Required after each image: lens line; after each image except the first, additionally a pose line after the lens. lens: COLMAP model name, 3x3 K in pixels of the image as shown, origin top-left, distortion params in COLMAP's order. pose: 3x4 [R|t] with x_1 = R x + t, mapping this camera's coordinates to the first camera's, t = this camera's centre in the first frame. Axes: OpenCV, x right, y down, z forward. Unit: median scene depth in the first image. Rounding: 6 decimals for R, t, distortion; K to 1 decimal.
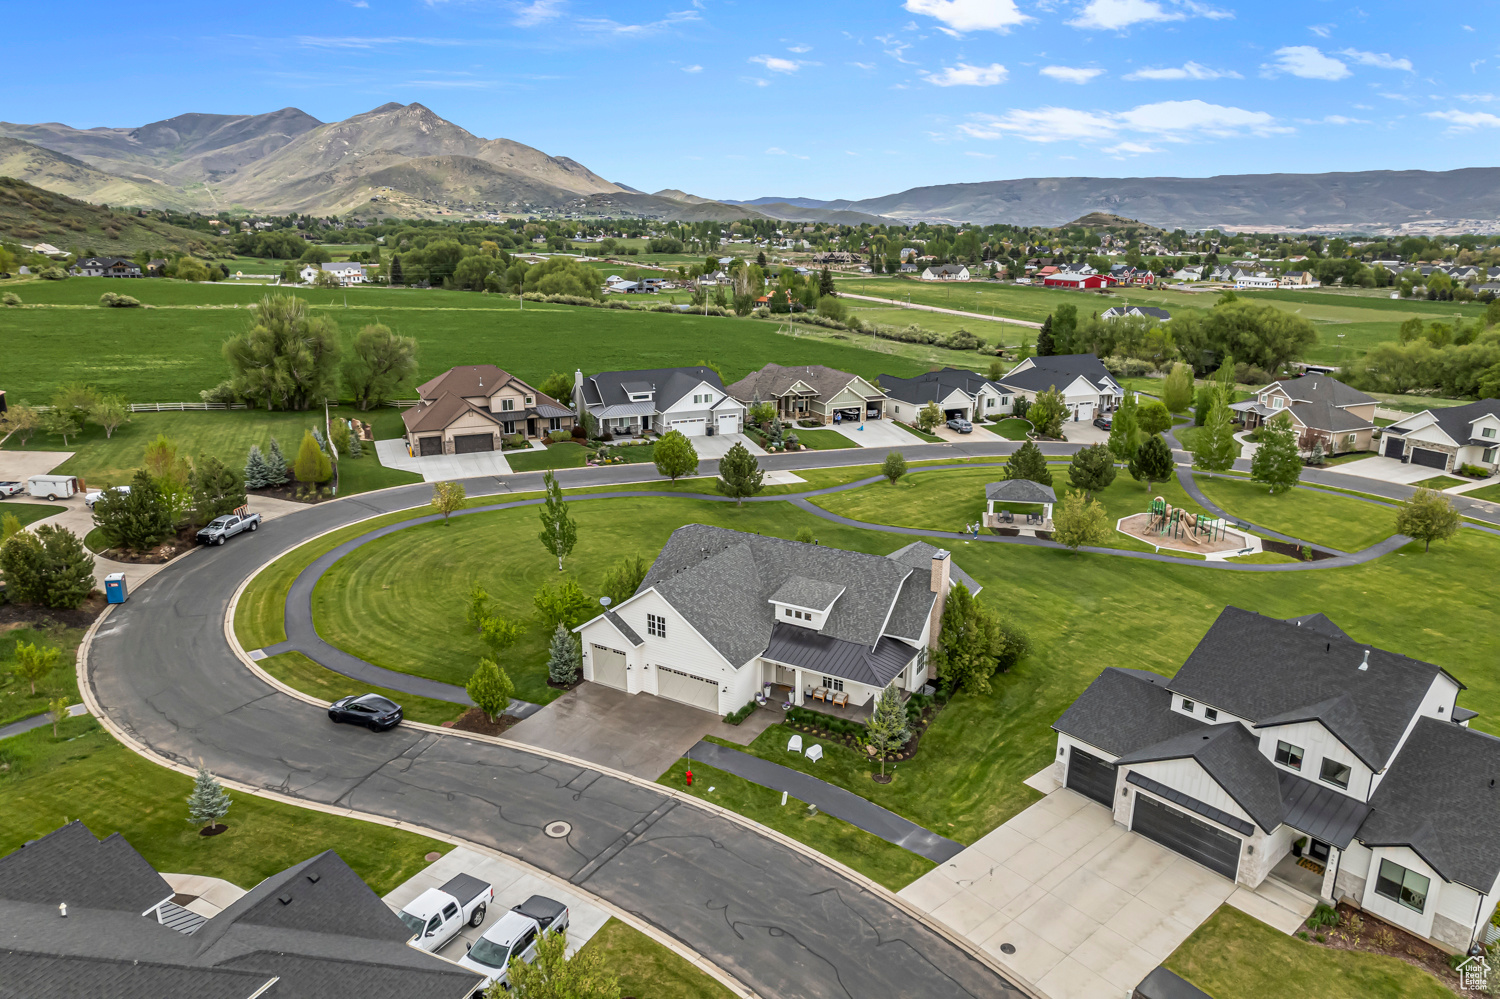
lens RADIAL K [[958.2, 0, 753.3], [0, 958.2, 506.0], [0, 0, 1]] dist [-0.081630, 0.073699]
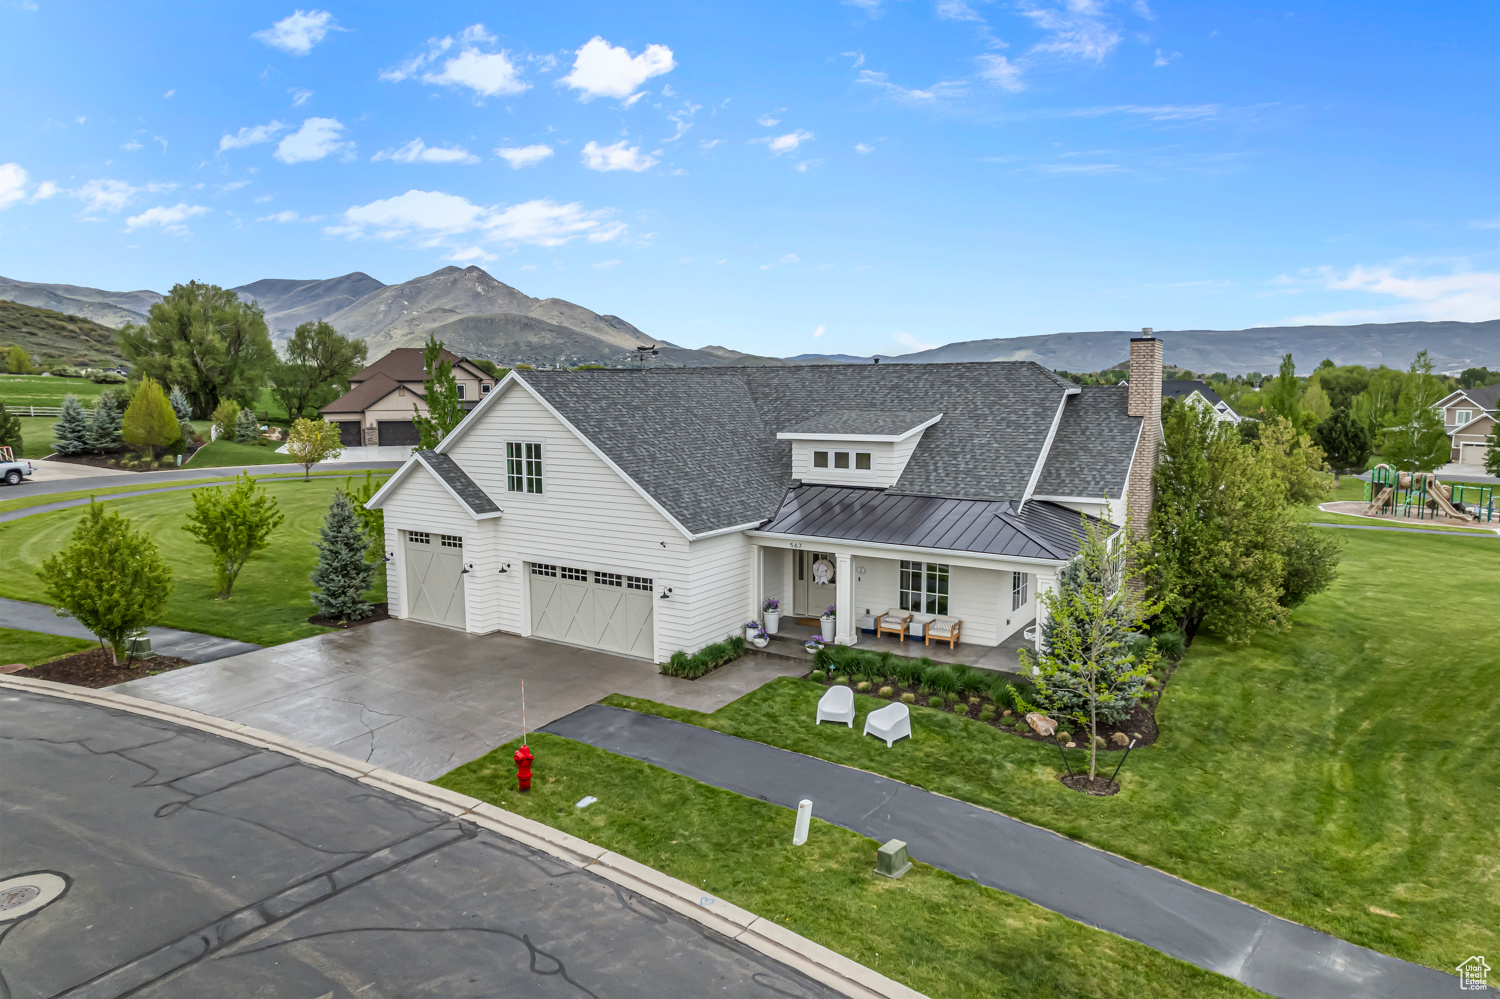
lens RADIAL K [[958.2, 0, 753.3], [0, 958.2, 506.0], [0, 0, 1]] dist [-0.081630, 0.073699]
pose [[0.999103, 0.000358, -0.042342, 0.023957], [-0.007017, 0.987538, -0.157227, 0.204551], [0.041758, 0.157383, 0.986654, 0.543783]]
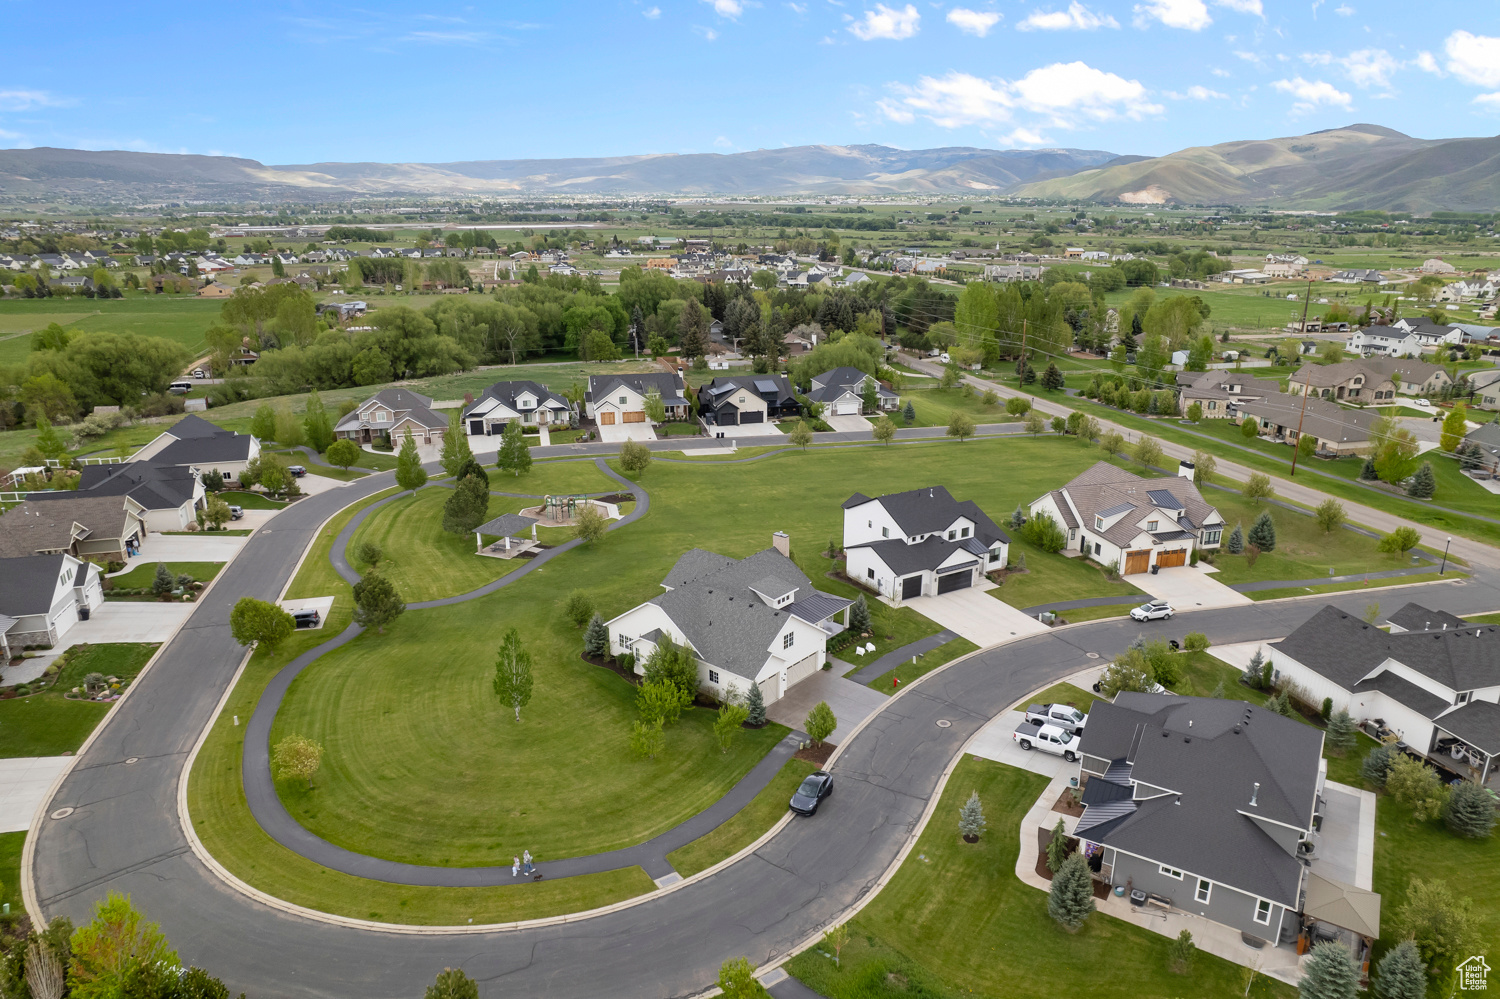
lens RADIAL K [[959.7, 0, 753.2], [0, 959.7, 505.1], [0, 0, 1]] dist [-0.083221, 0.075254]
pose [[0.157908, -0.299081, 0.941071, -1.356779], [0.272820, 0.929146, 0.249513, -0.423911], [-0.949018, 0.217343, 0.228315, 0.649136]]
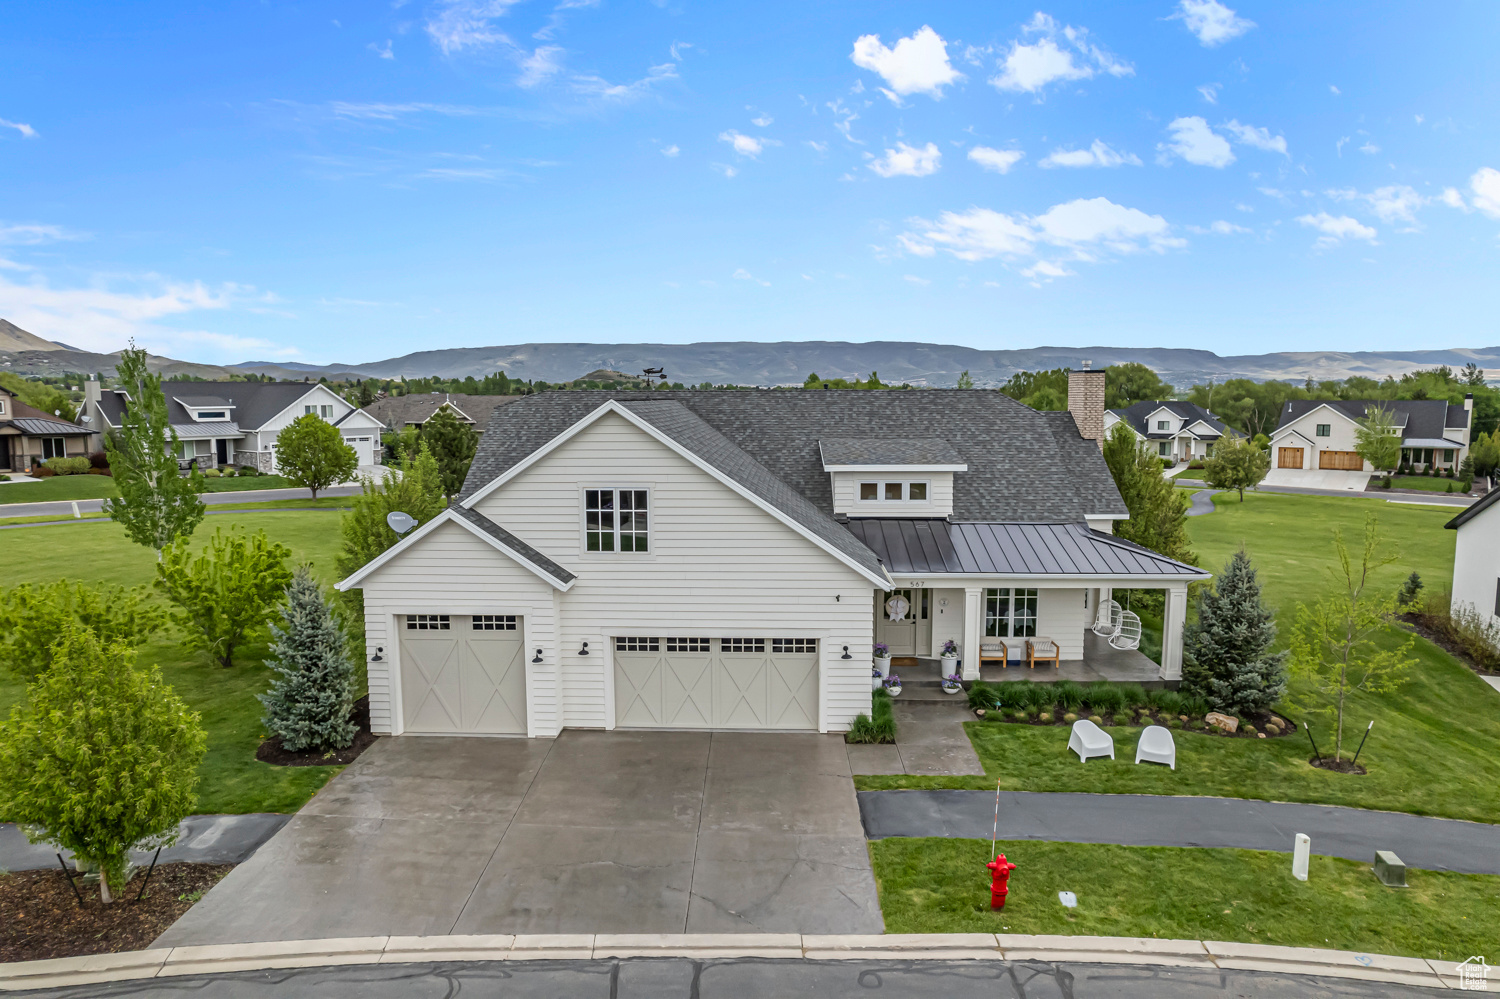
lens RADIAL K [[958.2, 0, 753.3], [0, 958.2, 506.0], [0, 0, 1]] dist [-0.081630, 0.073699]
pose [[0.877747, -0.057906, 0.475613, -0.218492], [0.136162, 0.981888, -0.131742, 0.167686], [-0.459370, 0.180397, 0.869733, 0.636185]]
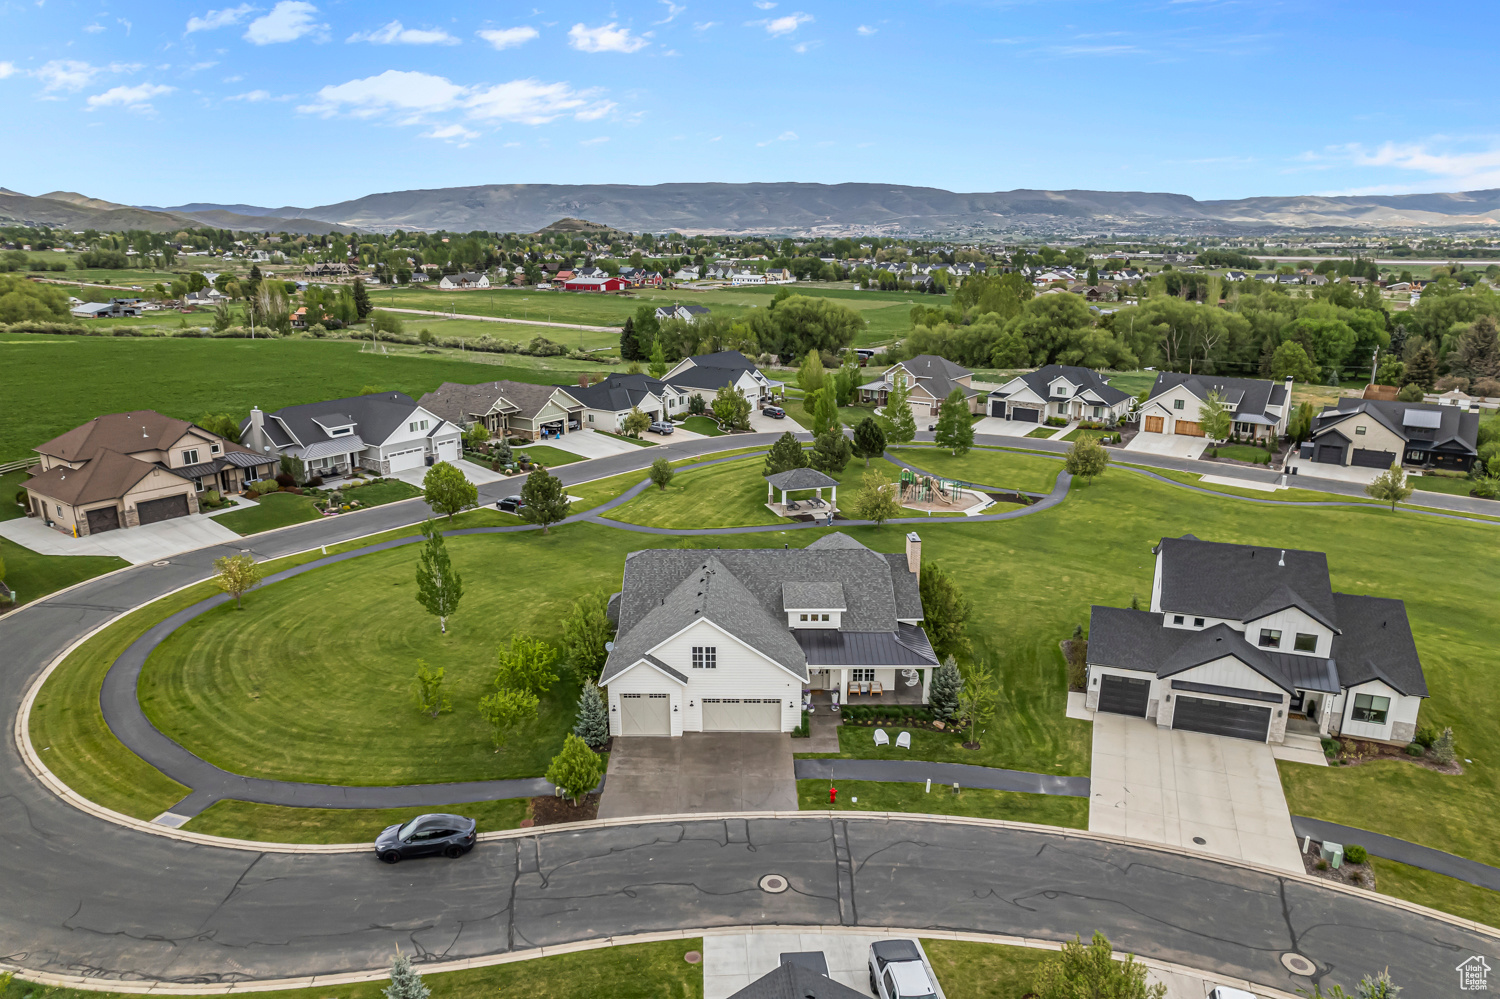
lens RADIAL K [[958.2, 0, 753.3], [0, 958.2, 506.0], [0, 0, 1]] dist [-0.081630, 0.073699]
pose [[0.862460, -0.138405, 0.486833, -0.478723], [0.141432, 0.989470, 0.030745, -0.043131], [-0.485962, 0.042338, 0.872954, 0.140873]]
